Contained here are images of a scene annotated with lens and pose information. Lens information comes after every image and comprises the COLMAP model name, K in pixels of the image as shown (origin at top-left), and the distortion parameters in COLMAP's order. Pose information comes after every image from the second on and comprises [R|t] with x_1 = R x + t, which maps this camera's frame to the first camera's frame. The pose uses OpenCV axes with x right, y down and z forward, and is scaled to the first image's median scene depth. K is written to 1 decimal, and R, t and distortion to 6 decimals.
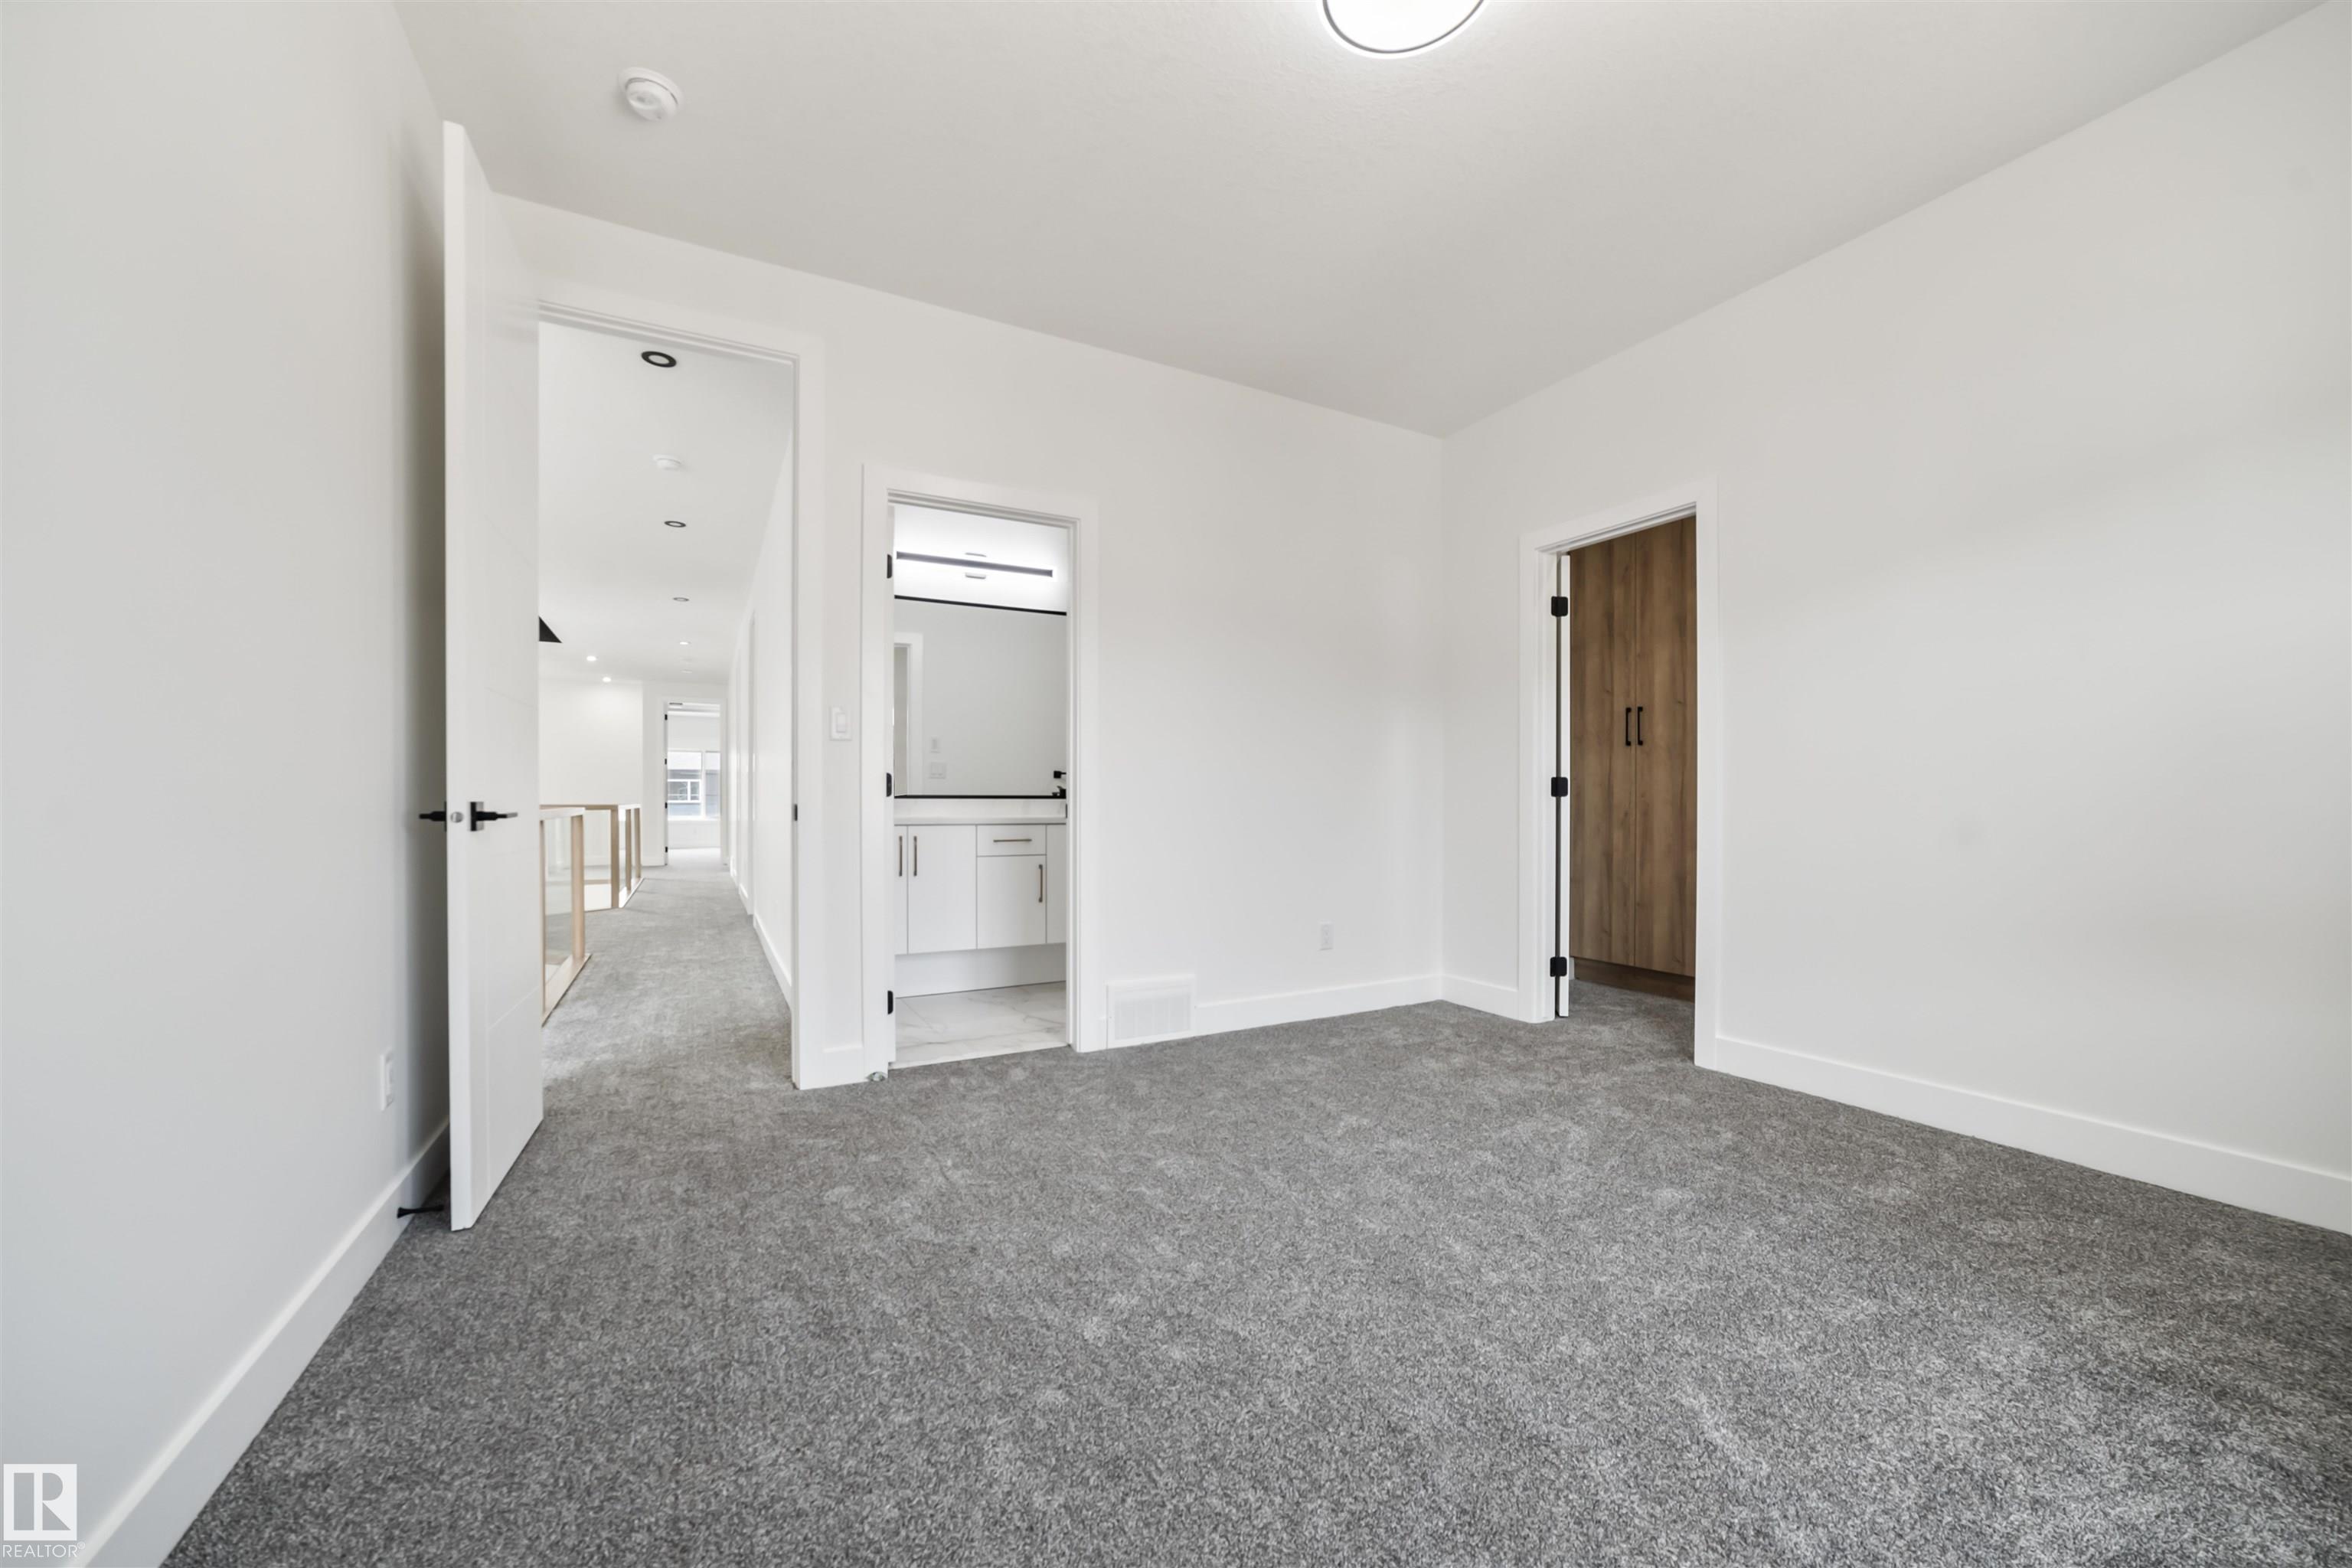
lens RADIAL K [[907.1, 0, 1176.9], [0, 907.1, 832.5], [0, 0, 1]] dist [-0.039642, 0.024669]
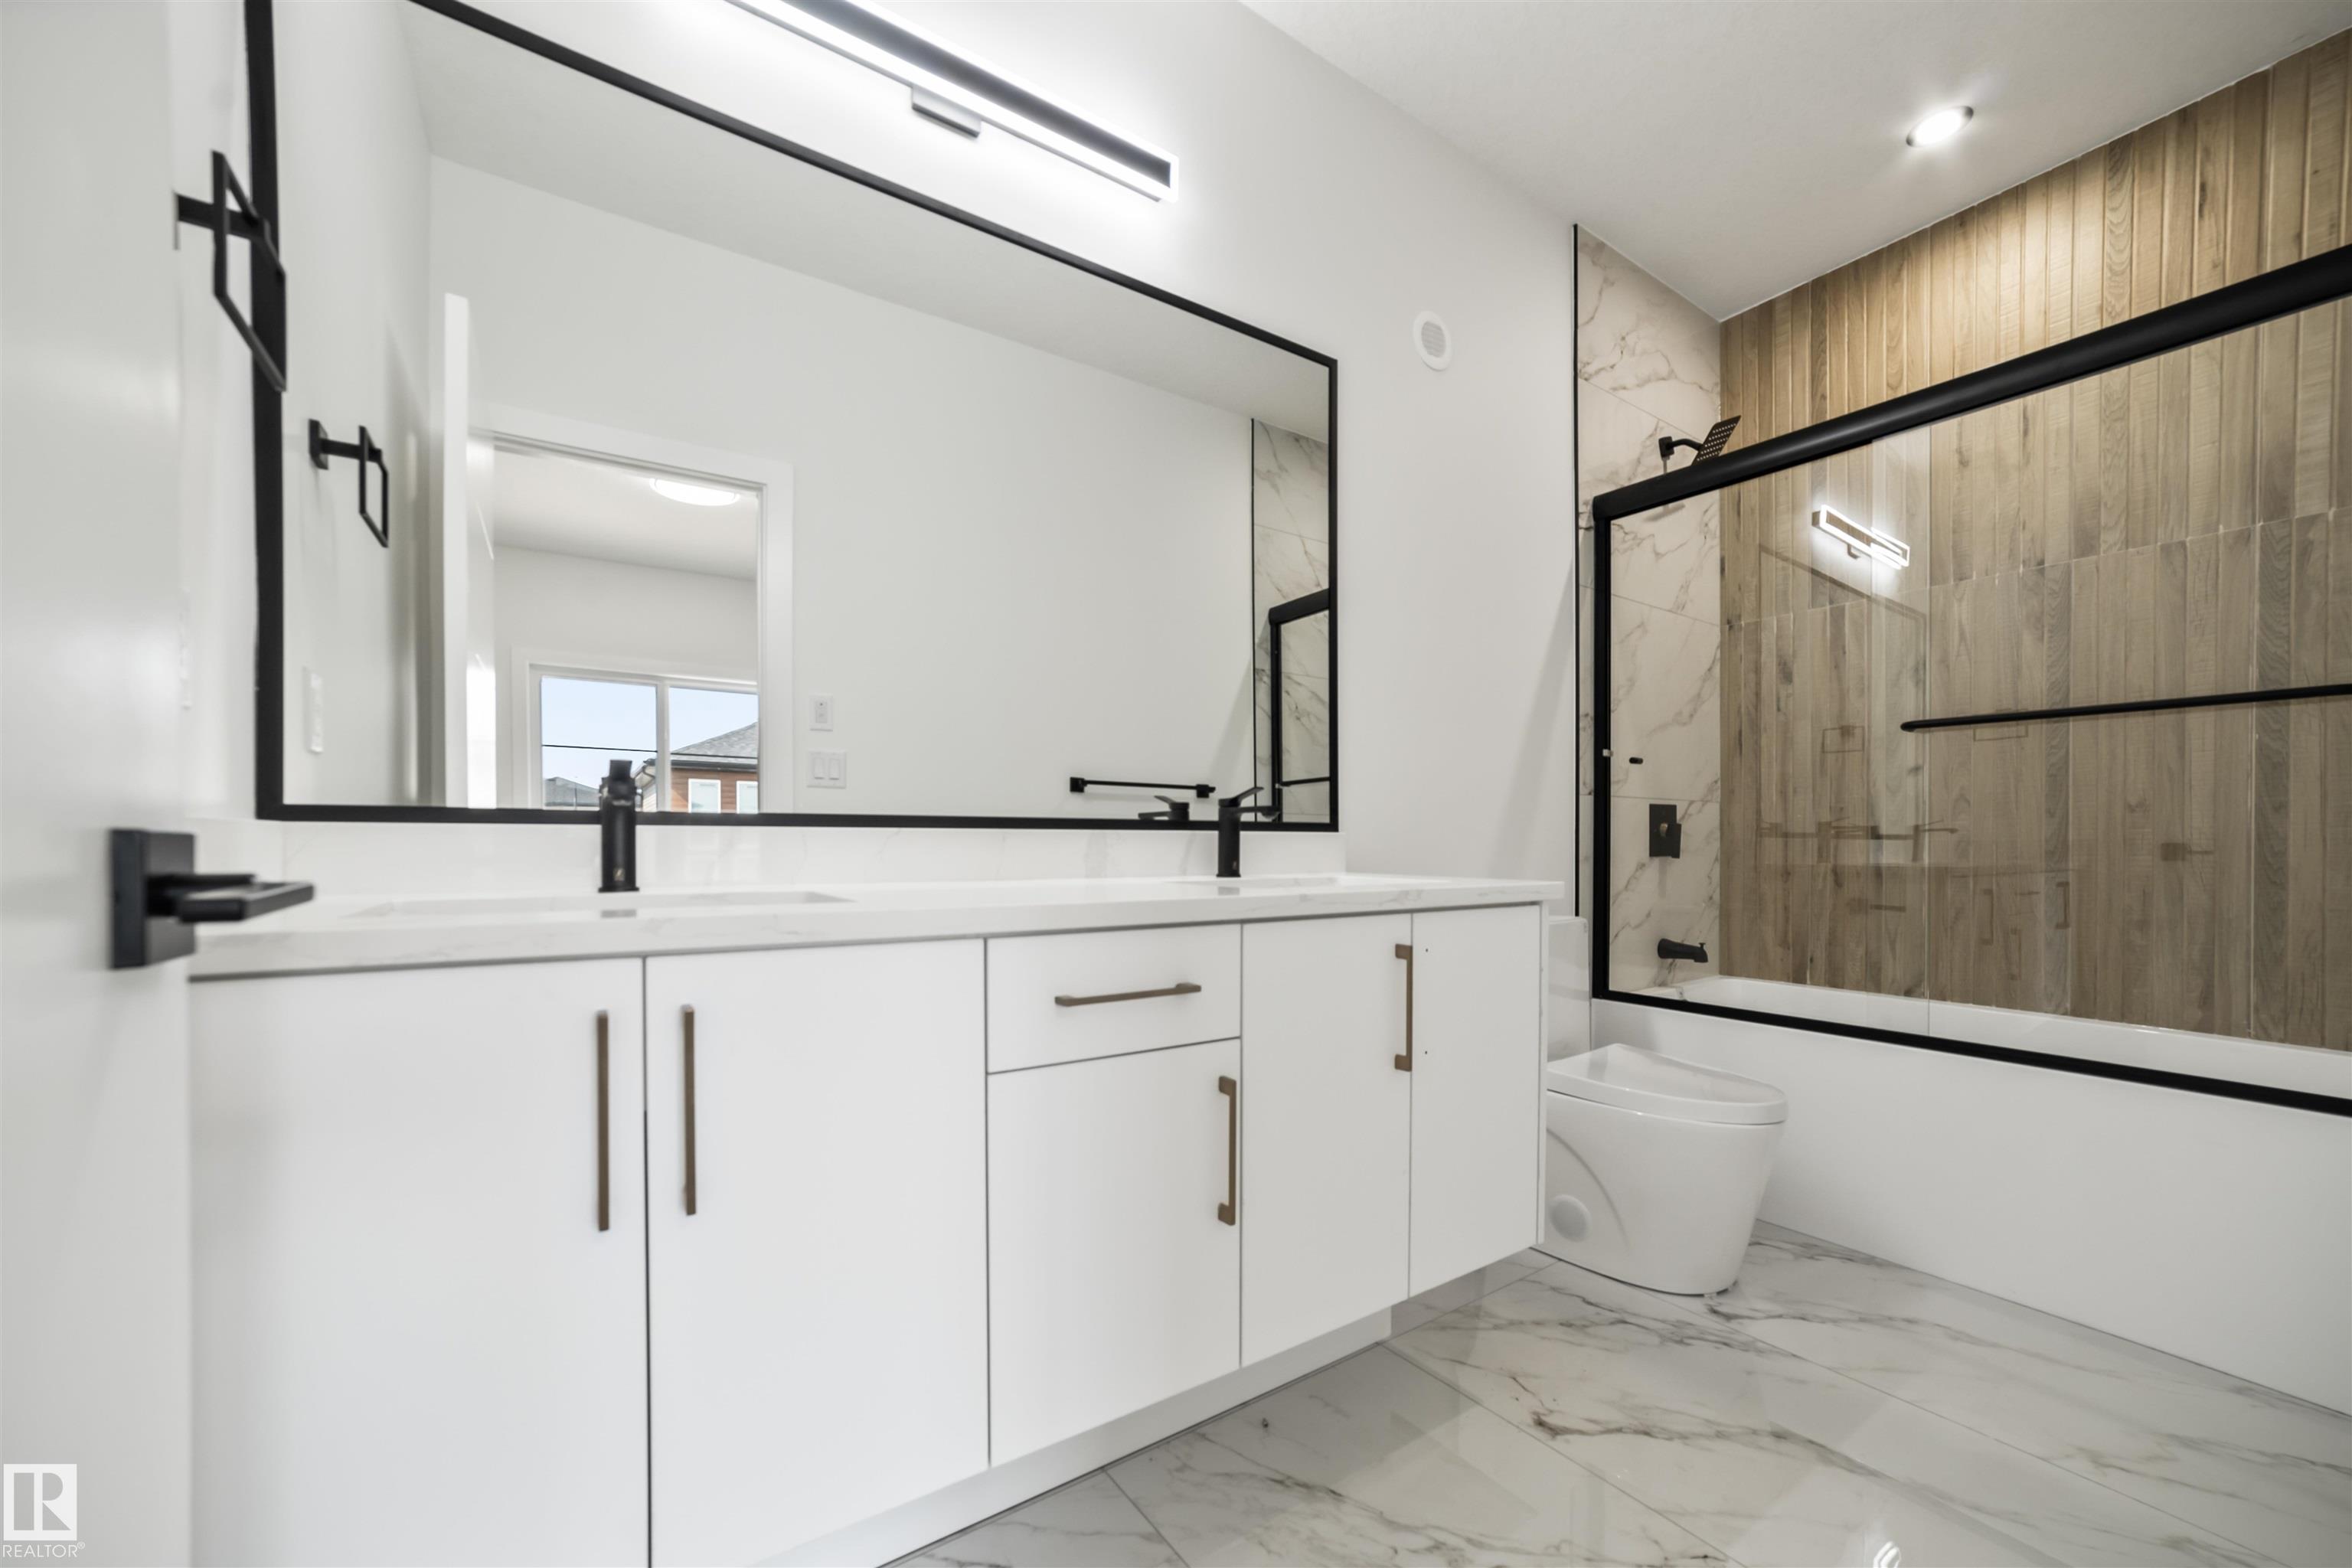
lens RADIAL K [[900.7, 0, 1178.5], [0, 900.7, 812.5], [0, 0, 1]] dist [-0.037988, 0.017504]
pose [[0.994318, -0.005387, 0.106312, -0.180744], [0.011305, 0.998415, -0.055142, -0.024389], [-0.105846, 0.056031, 0.992803, 0.708381]]
